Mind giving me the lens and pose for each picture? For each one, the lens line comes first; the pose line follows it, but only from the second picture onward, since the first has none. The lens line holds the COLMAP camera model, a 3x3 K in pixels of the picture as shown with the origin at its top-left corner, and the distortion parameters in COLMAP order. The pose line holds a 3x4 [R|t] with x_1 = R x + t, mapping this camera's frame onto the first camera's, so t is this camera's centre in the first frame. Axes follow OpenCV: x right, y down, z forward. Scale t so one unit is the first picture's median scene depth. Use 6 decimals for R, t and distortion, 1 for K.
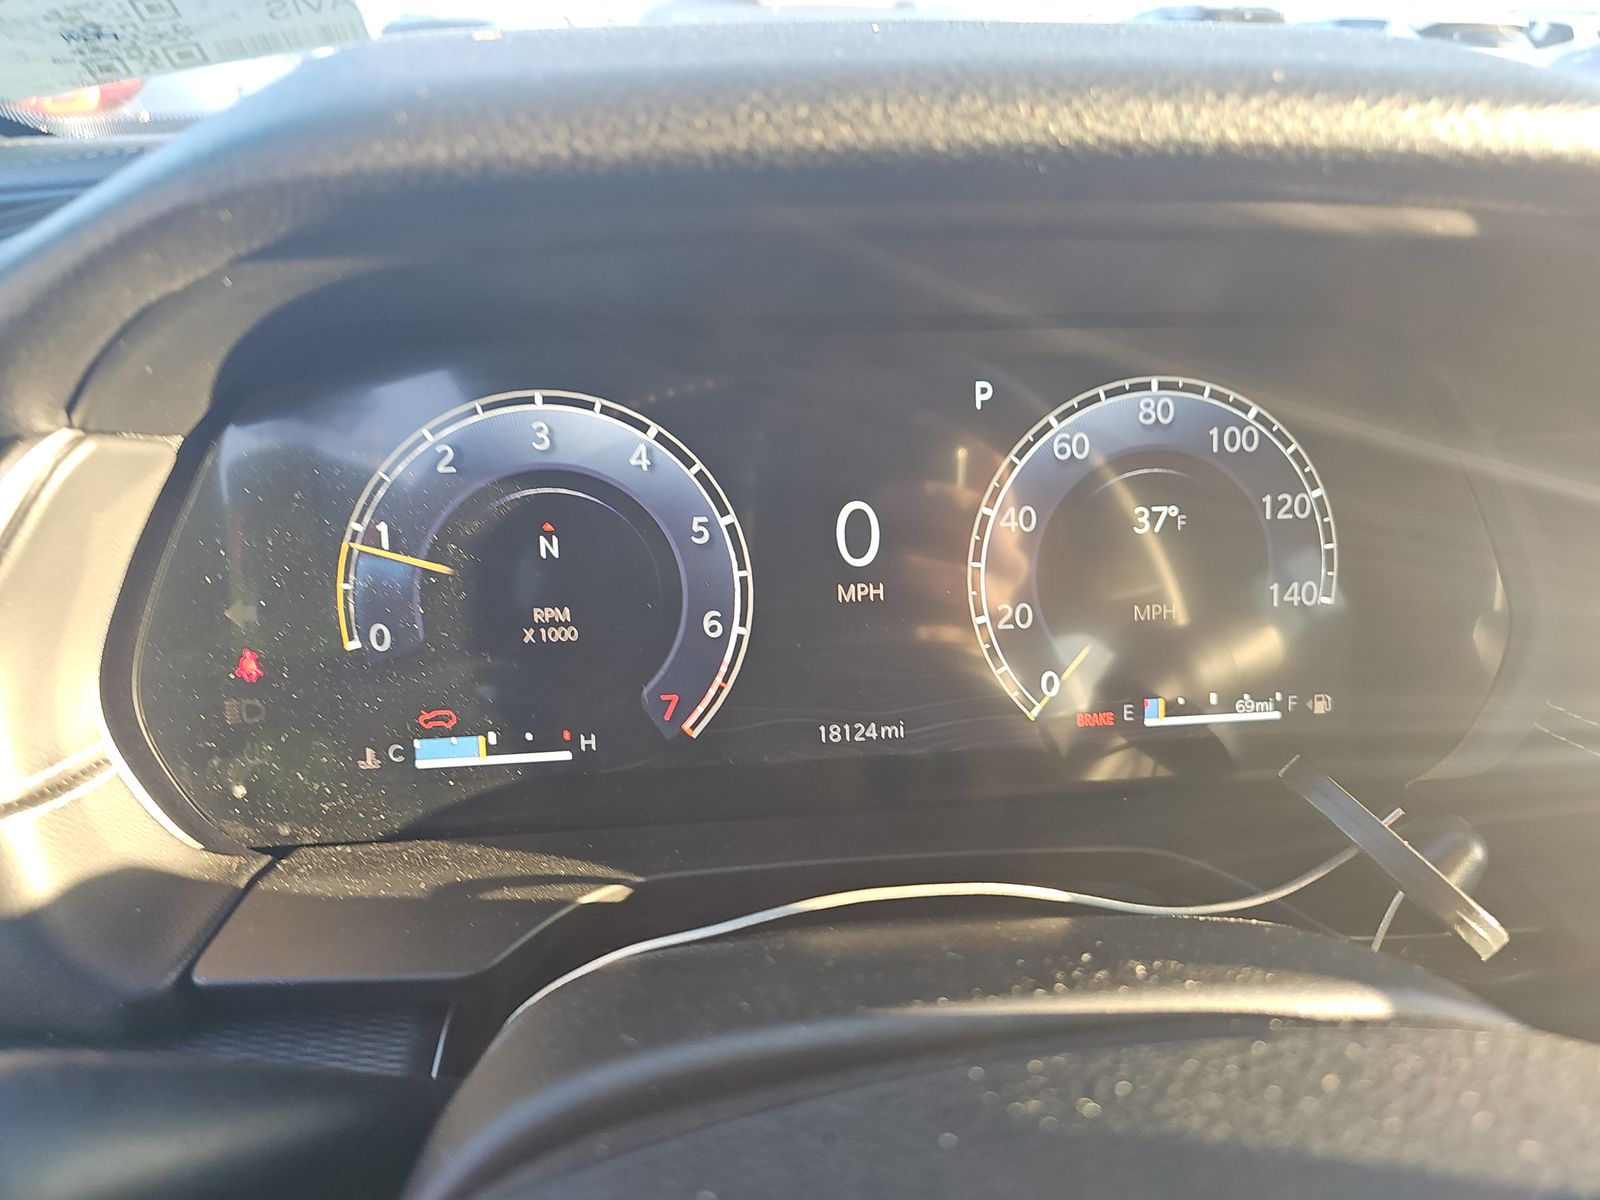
lens RADIAL K [[1065.3, 0, 797.5], [0, 1065.3, 601.6], [0, 0, 1]] dist [0.000777, -0.000655]
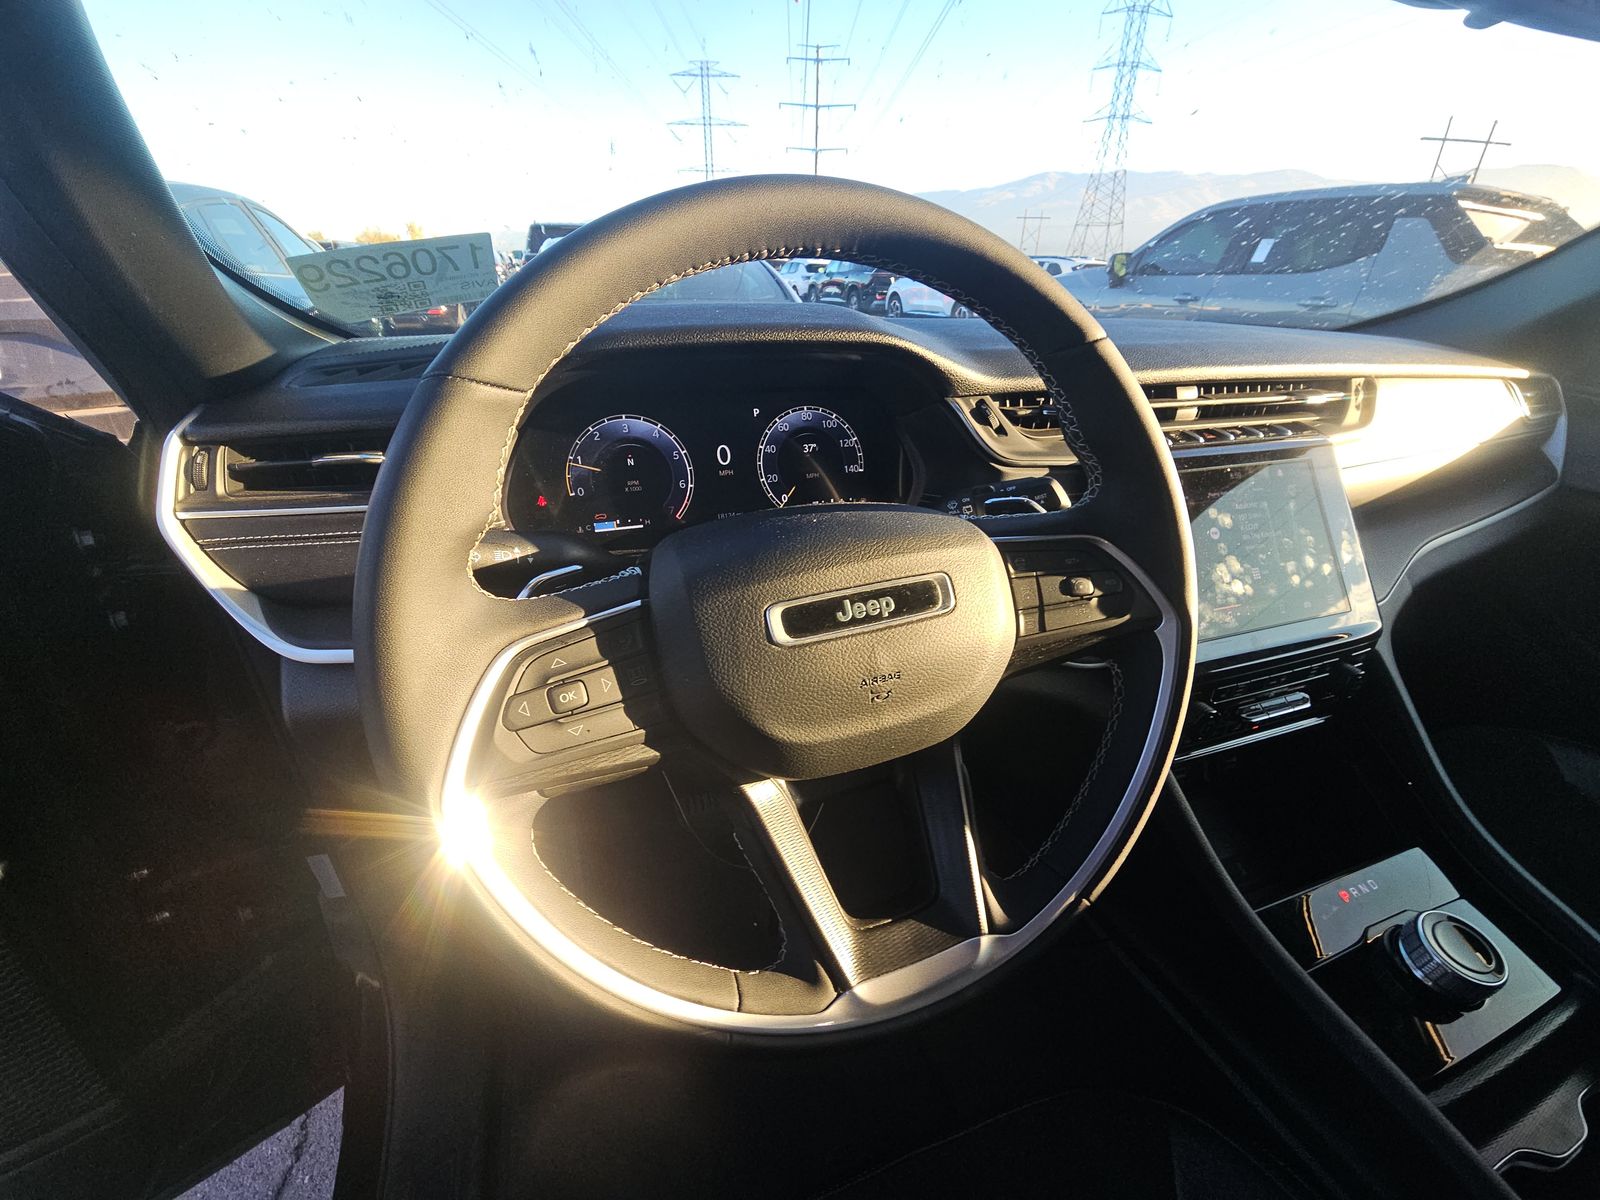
lens RADIAL K [[650.9, 0, 803.7], [0, 650.9, 598.4], [0, 0, 1]] dist [-0.003692, -0.000625]
pose [[0.968631, -0.099430, 0.227745, -0.213047], [0.102295, 0.994754, -0.000779, 0.419844], [-0.226472, 0.024052, 0.973721, -1.056047]]
